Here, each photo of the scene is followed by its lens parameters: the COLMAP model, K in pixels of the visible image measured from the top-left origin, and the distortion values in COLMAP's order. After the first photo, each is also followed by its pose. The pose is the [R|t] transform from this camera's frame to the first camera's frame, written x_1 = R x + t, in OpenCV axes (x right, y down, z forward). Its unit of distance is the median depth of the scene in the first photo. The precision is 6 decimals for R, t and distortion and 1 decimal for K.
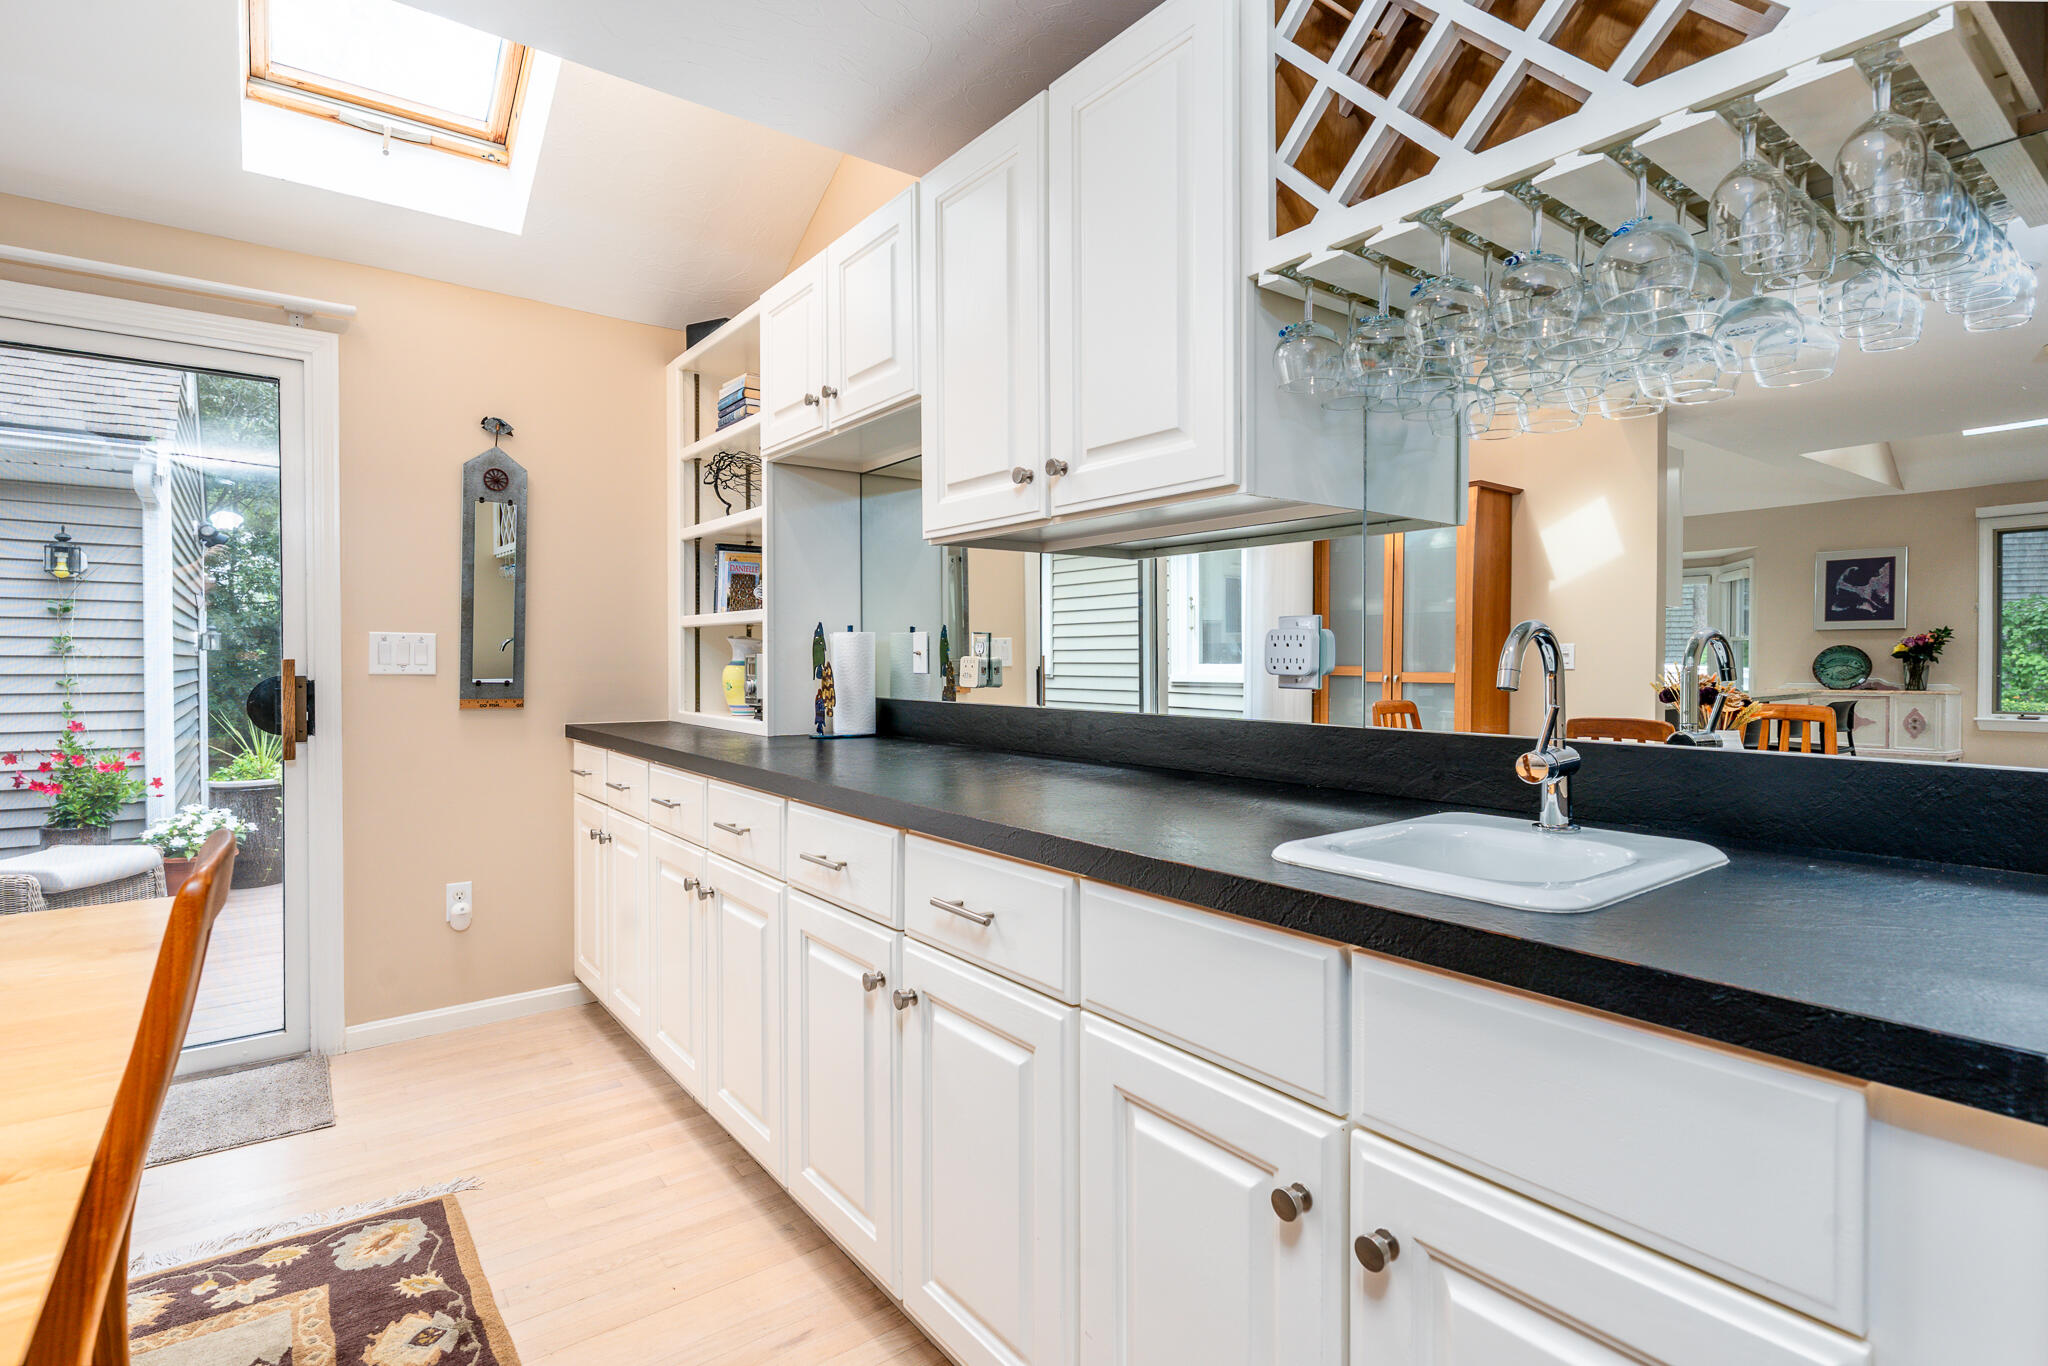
lens RADIAL K [[996.4, 0, 1024.8], [0, 996.4, 679.2], [0, 0, 1]] dist [-0.001163, 0.000153]
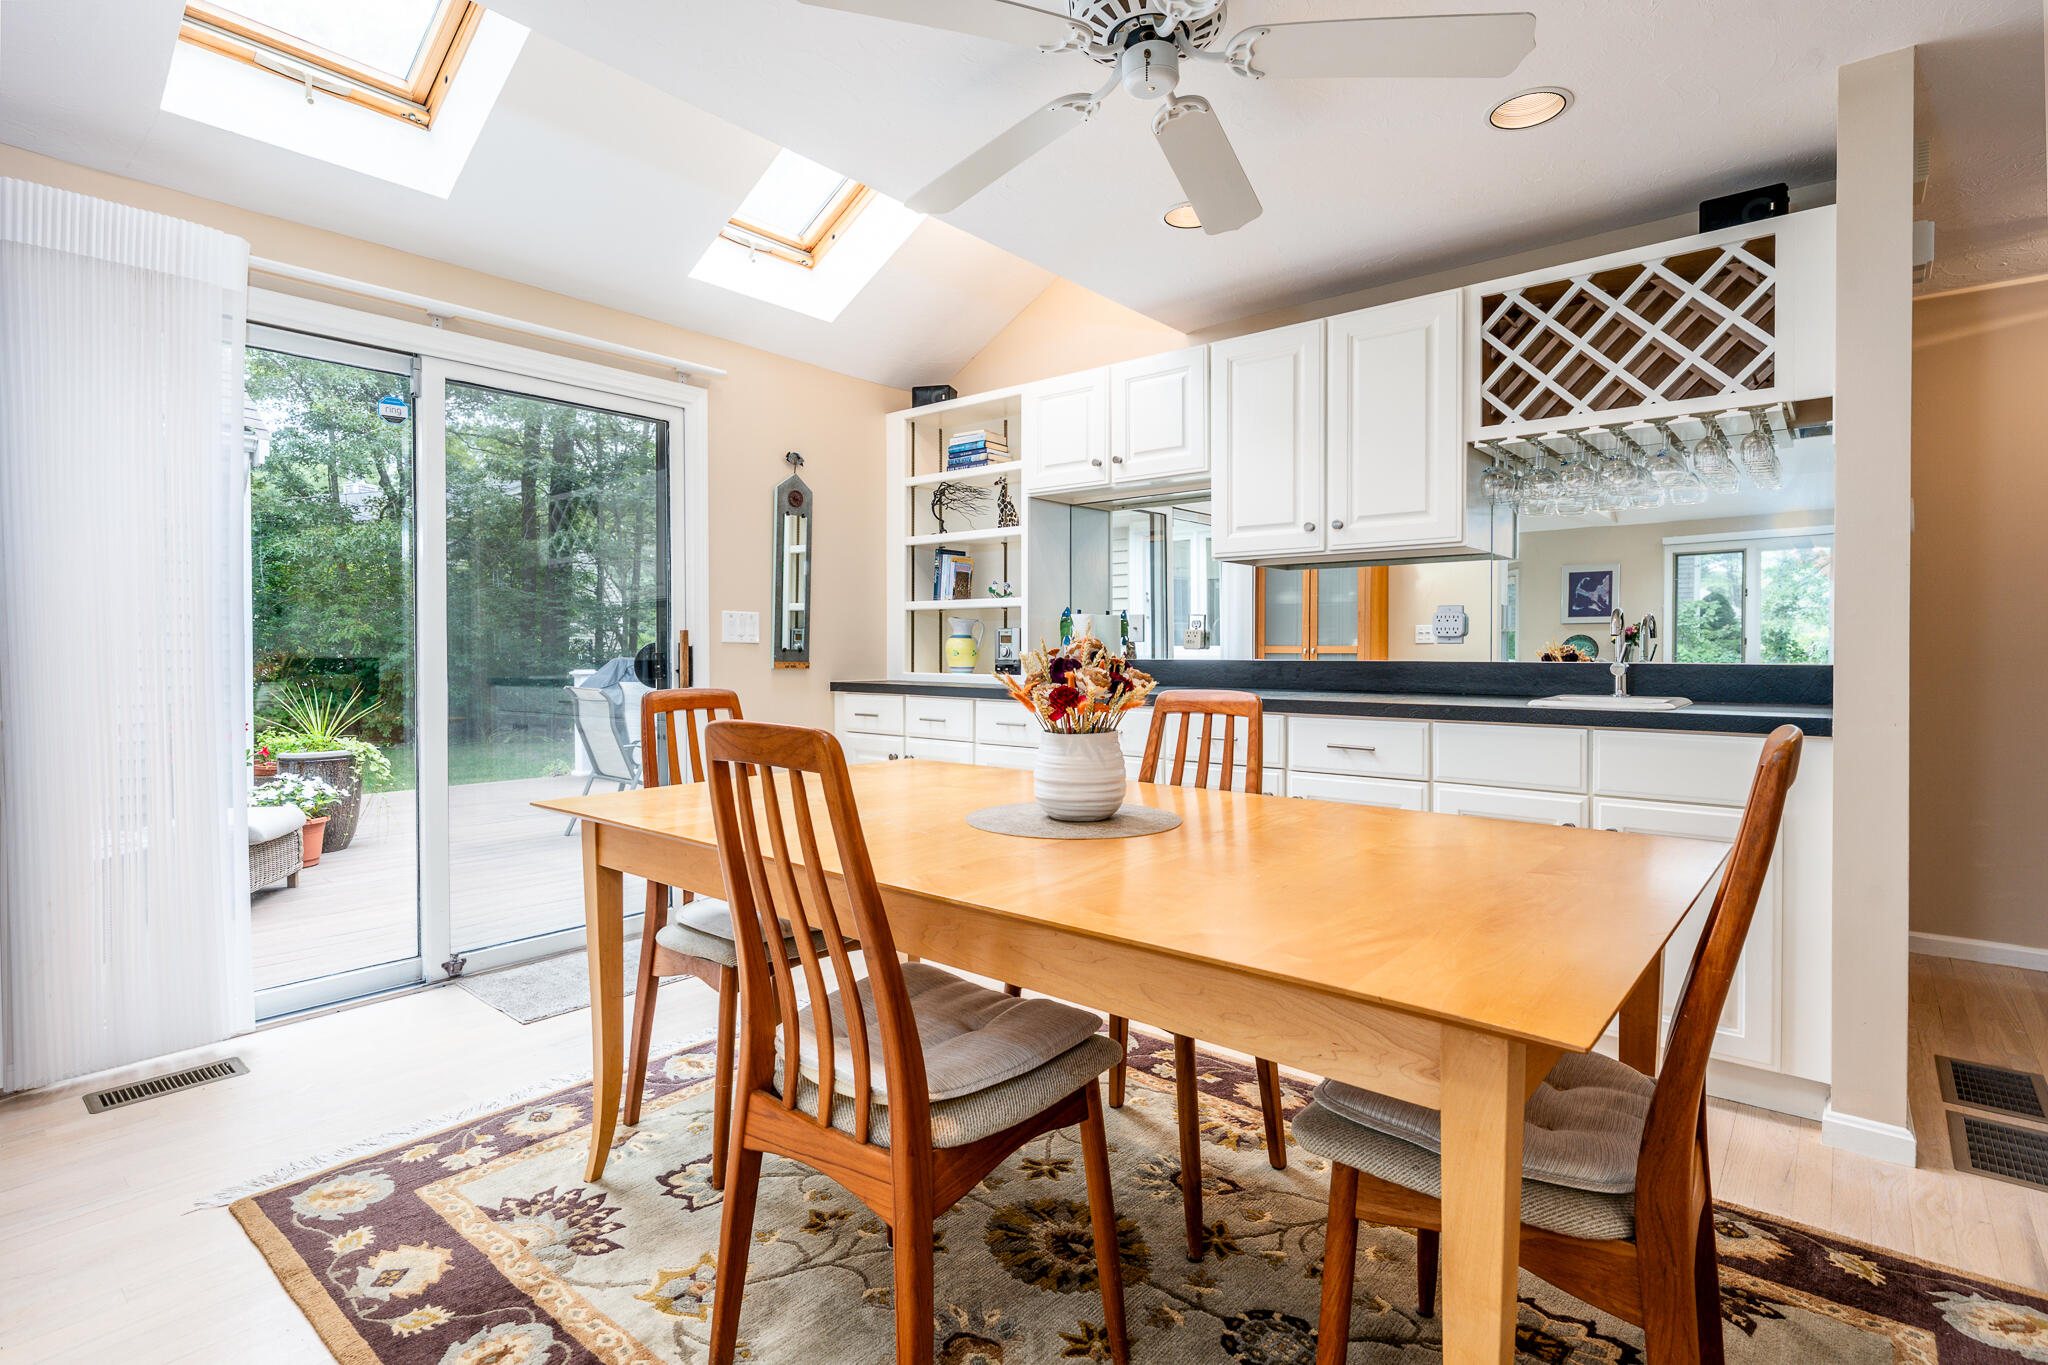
lens RADIAL K [[997.0, 0, 1030.3], [0, 997.0, 666.8], [0, 0, 1]] dist [0.002248, 0.000404]
pose [[0.974179, -0.001233, 0.225775, -0.546825], [0.002368, 0.999986, -0.004756, 0.035619], [-0.225766, 0.005168, 0.974168, -0.397130]]
